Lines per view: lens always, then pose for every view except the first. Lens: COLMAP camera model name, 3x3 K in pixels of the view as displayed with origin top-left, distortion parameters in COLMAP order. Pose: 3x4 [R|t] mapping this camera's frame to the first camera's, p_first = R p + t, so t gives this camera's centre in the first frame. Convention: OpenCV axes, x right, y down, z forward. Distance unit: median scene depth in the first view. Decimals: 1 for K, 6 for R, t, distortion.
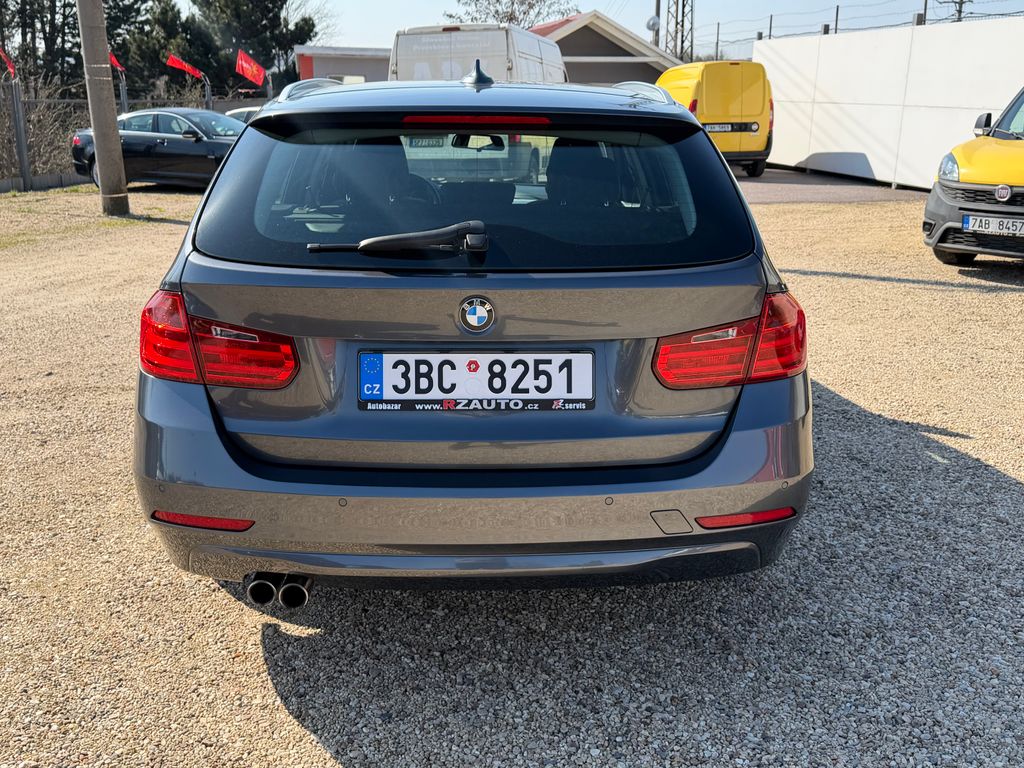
lens RADIAL K [[970.2, 0, 503.8], [0, 970.2, 386.4], [0, 0, 1]] dist [0.138933, -0.257283]
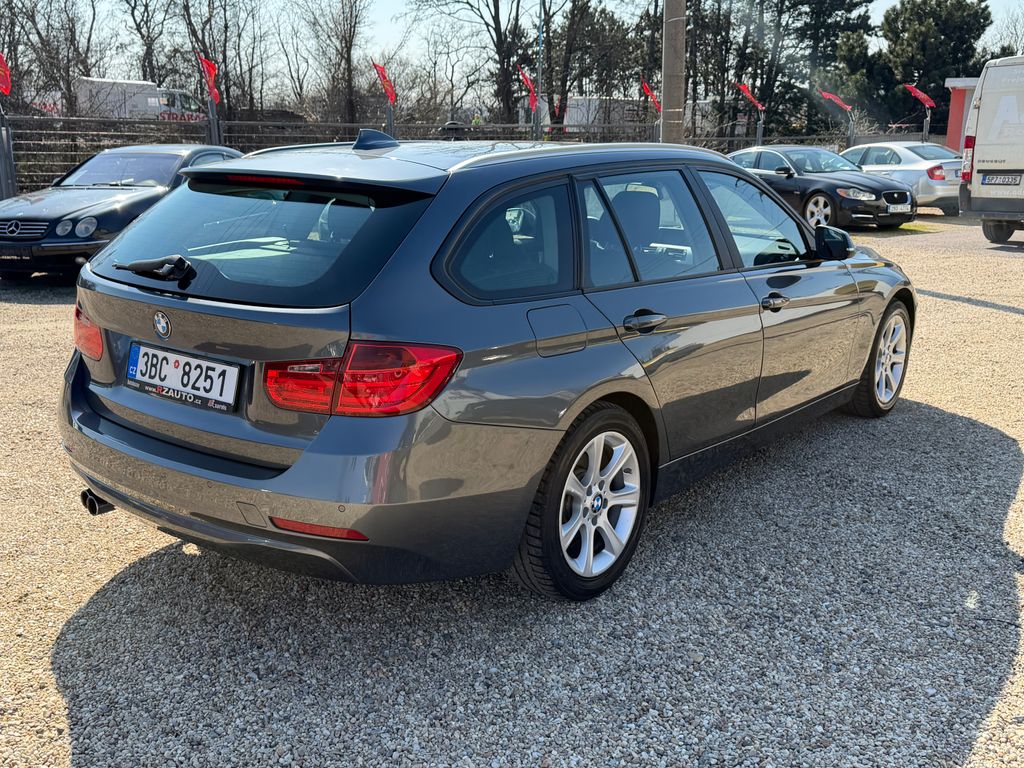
lens RADIAL K [[970.2, 0, 503.8], [0, 970.2, 386.4], [0, 0, 1]] dist [0.138933, -0.257283]
pose [[0.778323, 0.155084, -0.608409, 1.128409], [-0.173770, 0.984370, 0.028616, -0.106307], [0.603338, 0.083451, 0.793107, 0.212129]]
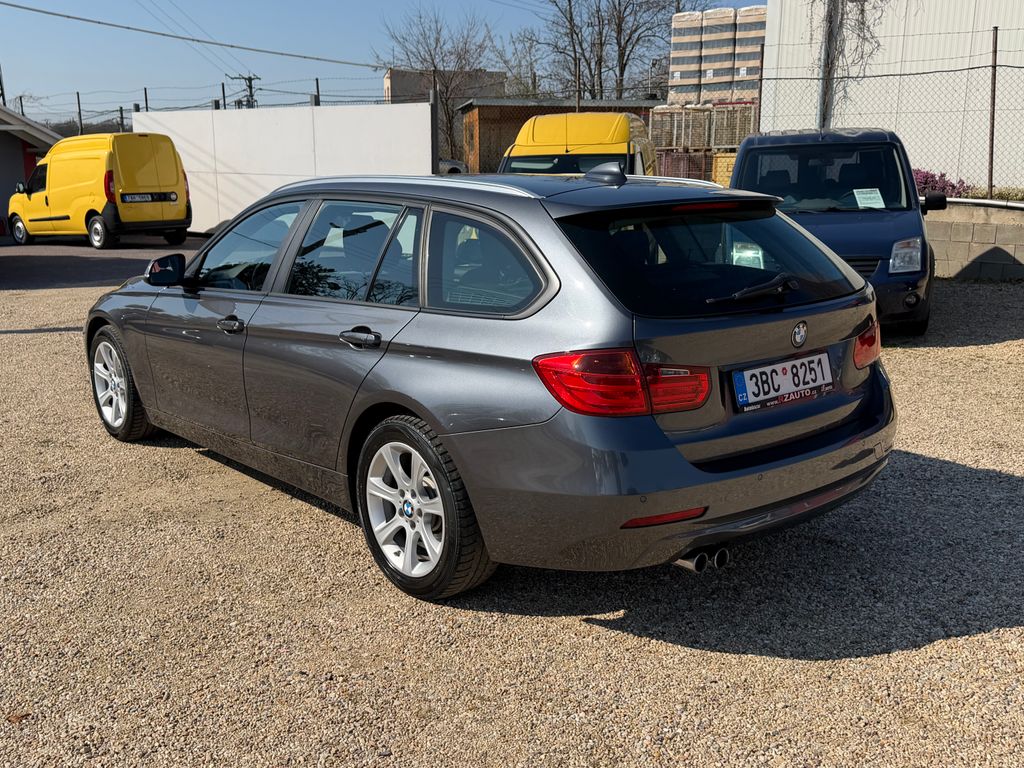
lens RADIAL K [[976.3, 0, 512.0], [0, 976.3, 384.0], [0, 0, 1]] dist [0.074661, -0.112150]
pose [[0.773133, -0.145275, 0.617382, -1.268105], [0.185055, 0.982728, -0.000496, -0.077164], [-0.606647, 0.114633, 0.786663, 0.083844]]
